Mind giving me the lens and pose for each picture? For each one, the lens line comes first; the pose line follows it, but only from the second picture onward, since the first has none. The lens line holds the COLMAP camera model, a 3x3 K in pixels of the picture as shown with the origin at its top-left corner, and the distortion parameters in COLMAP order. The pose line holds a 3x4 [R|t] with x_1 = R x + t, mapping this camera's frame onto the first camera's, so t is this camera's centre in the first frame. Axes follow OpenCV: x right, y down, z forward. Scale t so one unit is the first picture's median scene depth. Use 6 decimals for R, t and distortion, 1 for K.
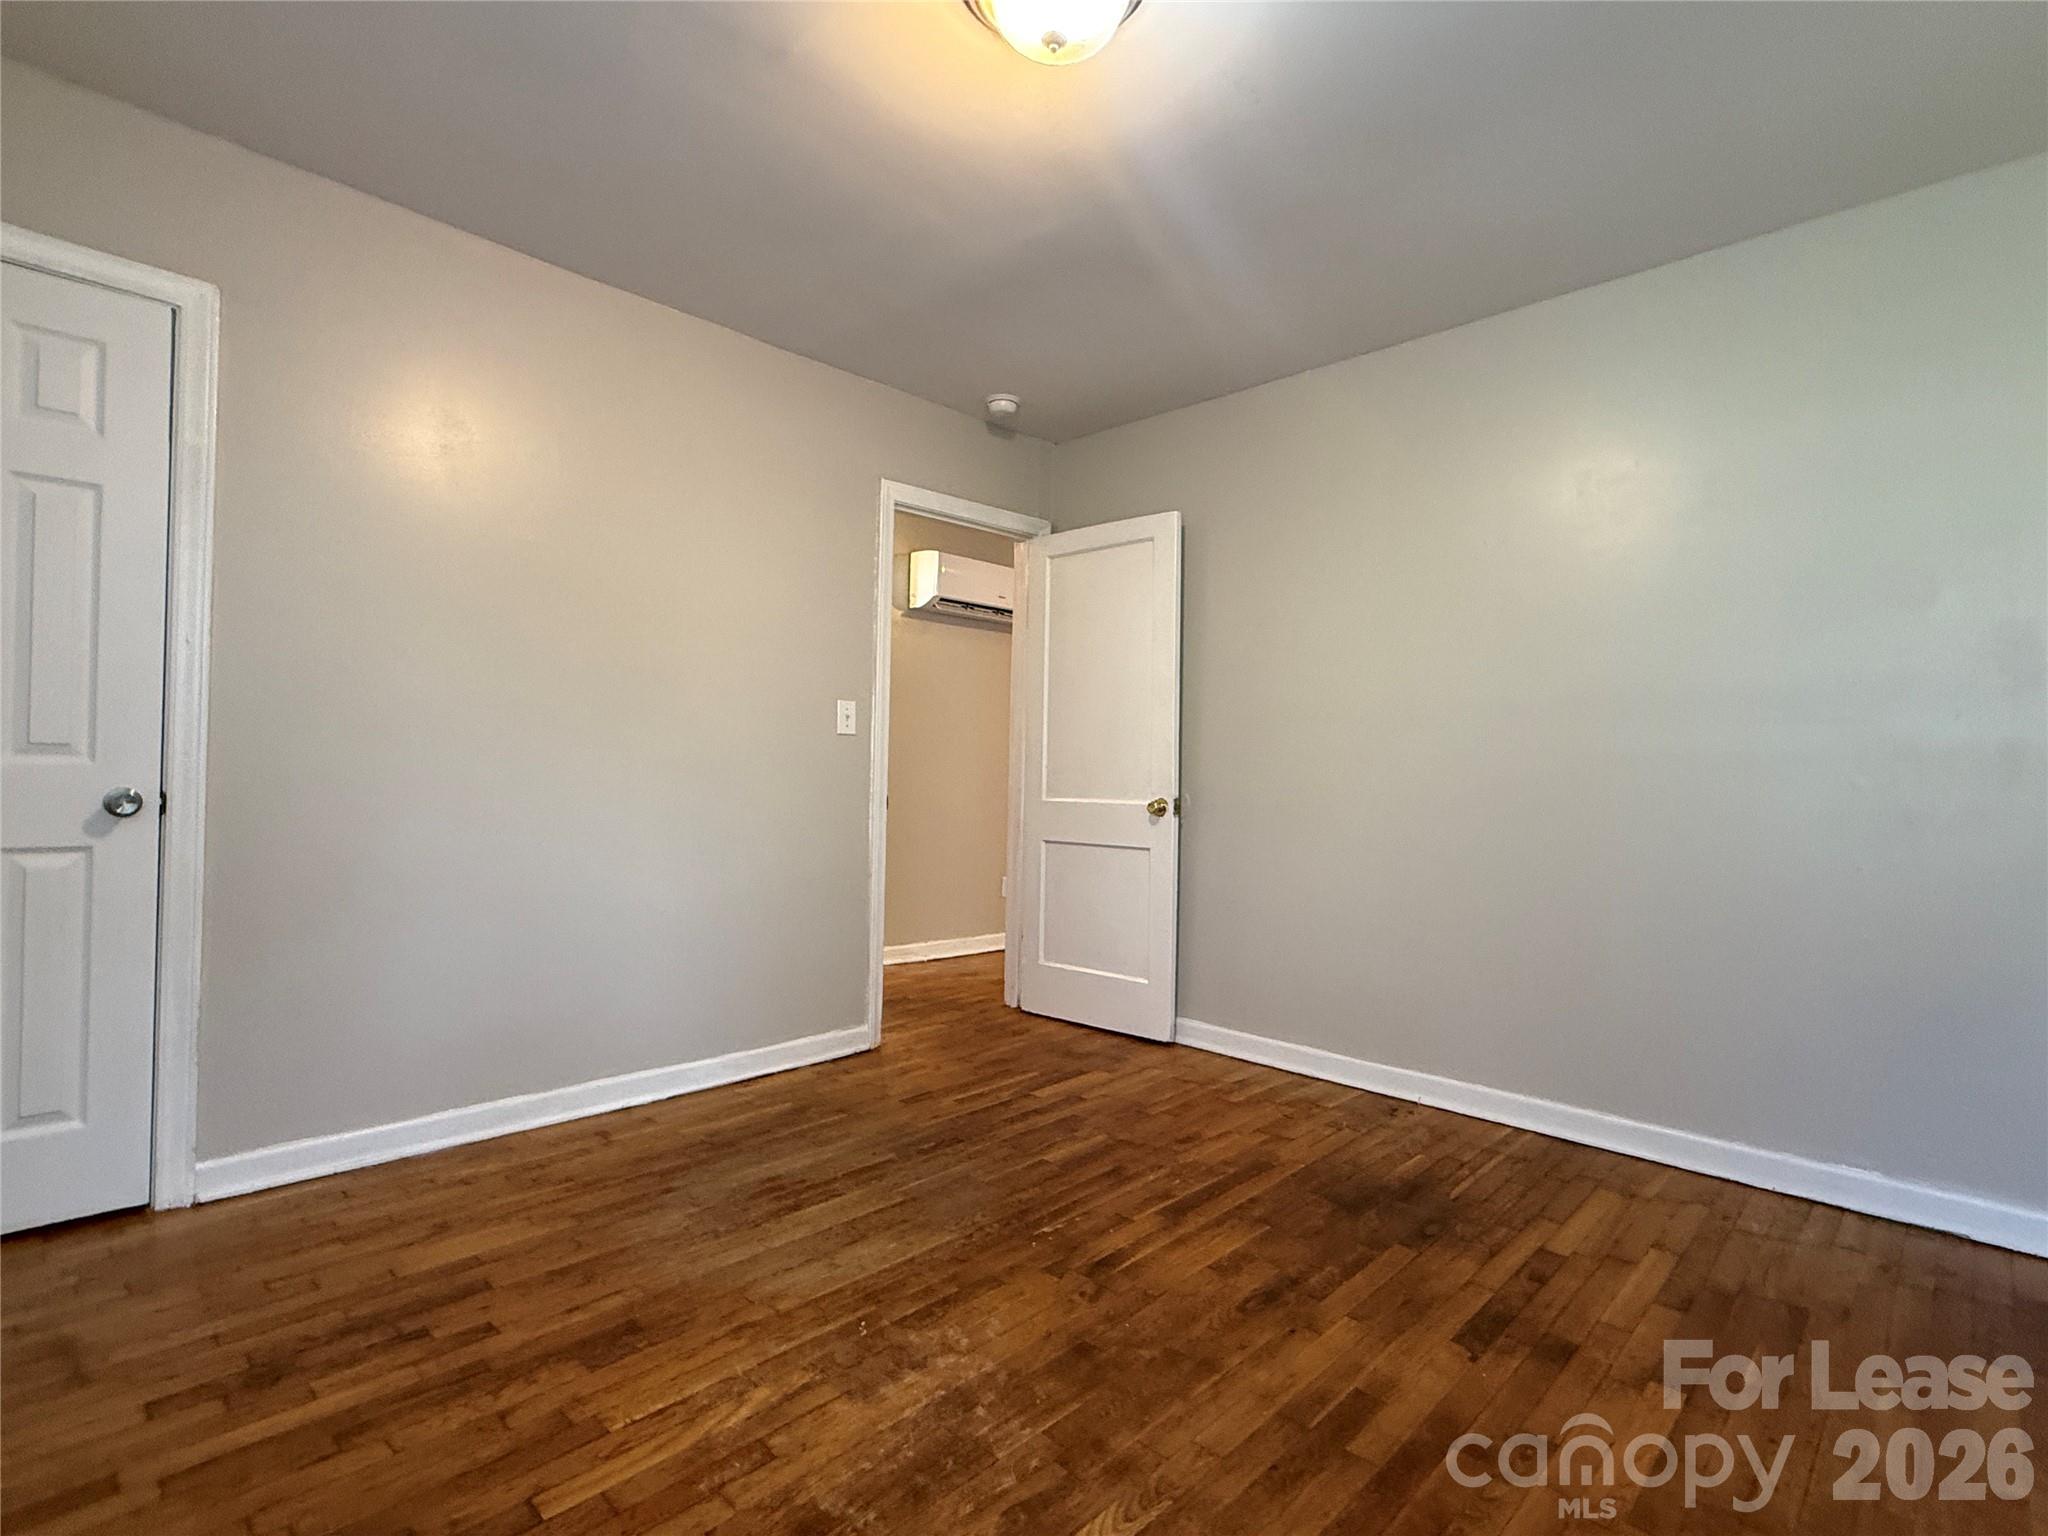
lens RADIAL K [[992.3, 0, 1024.3], [0, 992.3, 772.3], [0, 0, 1]] dist [0.001123, -0.001126]
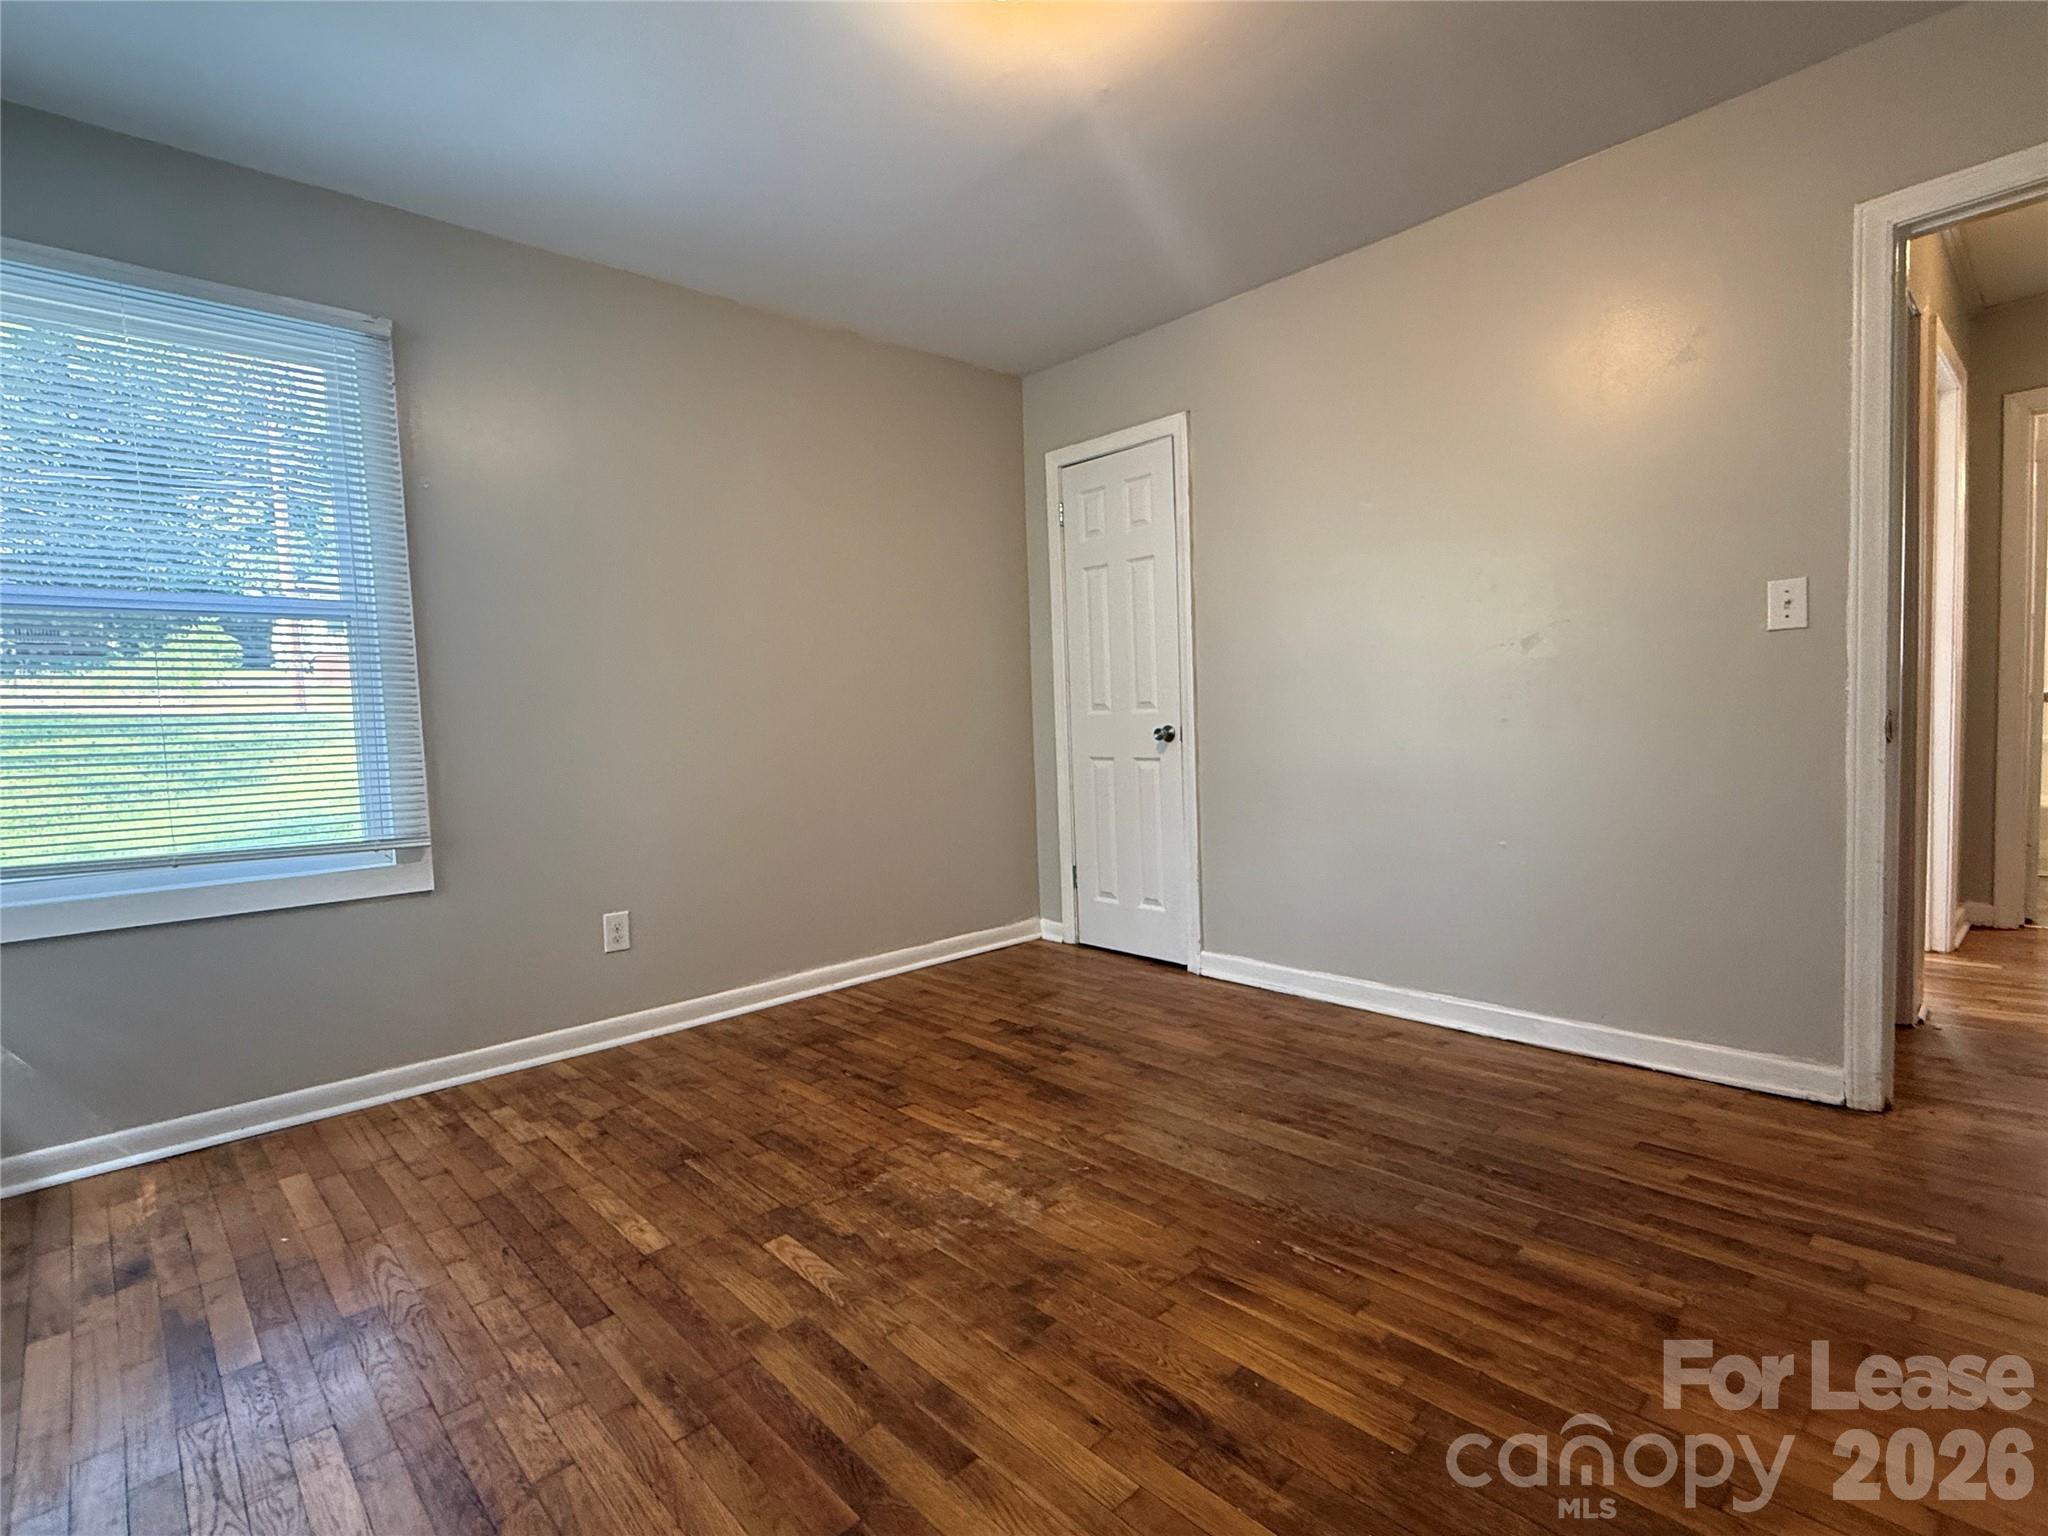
lens RADIAL K [[992.3, 0, 1026.8], [0, 992.3, 769.1], [0, 0, 1]] dist [0.001123, -0.001126]
pose [[-0.049049, 0.039520, -0.998014, 0.814768], [0.041048, 0.998452, 0.037520, 0.016363], [0.997953, -0.039126, -0.050595, 0.796101]]
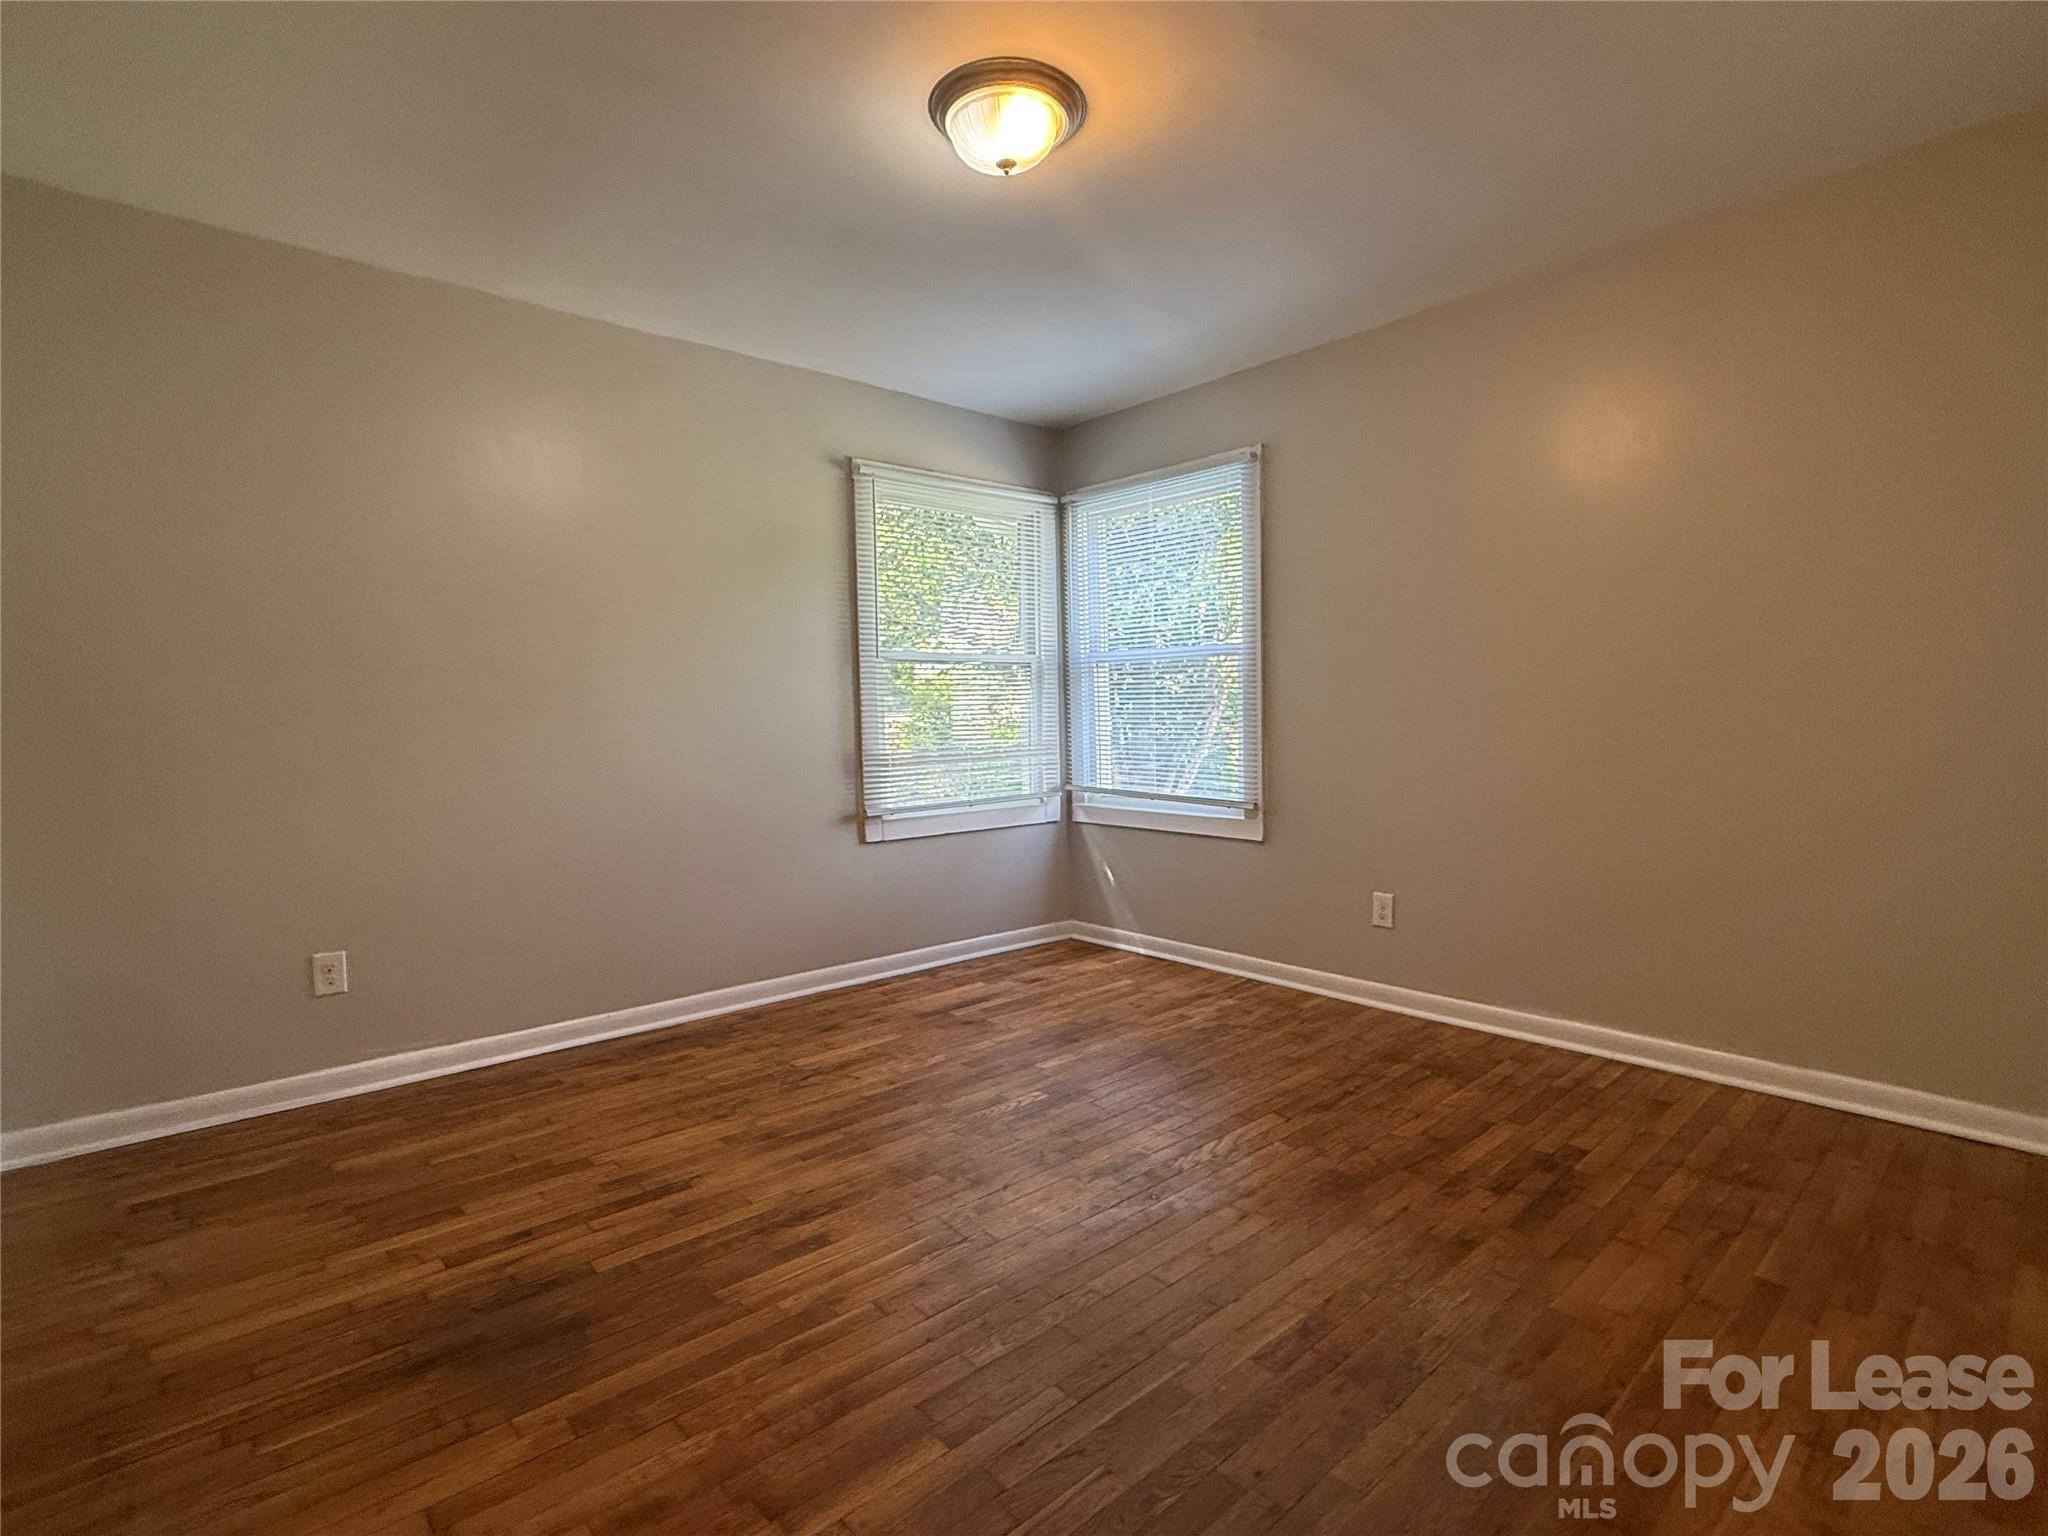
lens RADIAL K [[992.3, 0, 1024.9], [0, 992.3, 772.9], [0, 0, 1]] dist [0.001123, -0.001126]
pose [[-0.997267, -0.007741, 0.073472, -0.070364], [-0.003988, 0.998686, 0.051087, -0.025090], [-0.073771, 0.050654, -0.995988, 1.746655]]
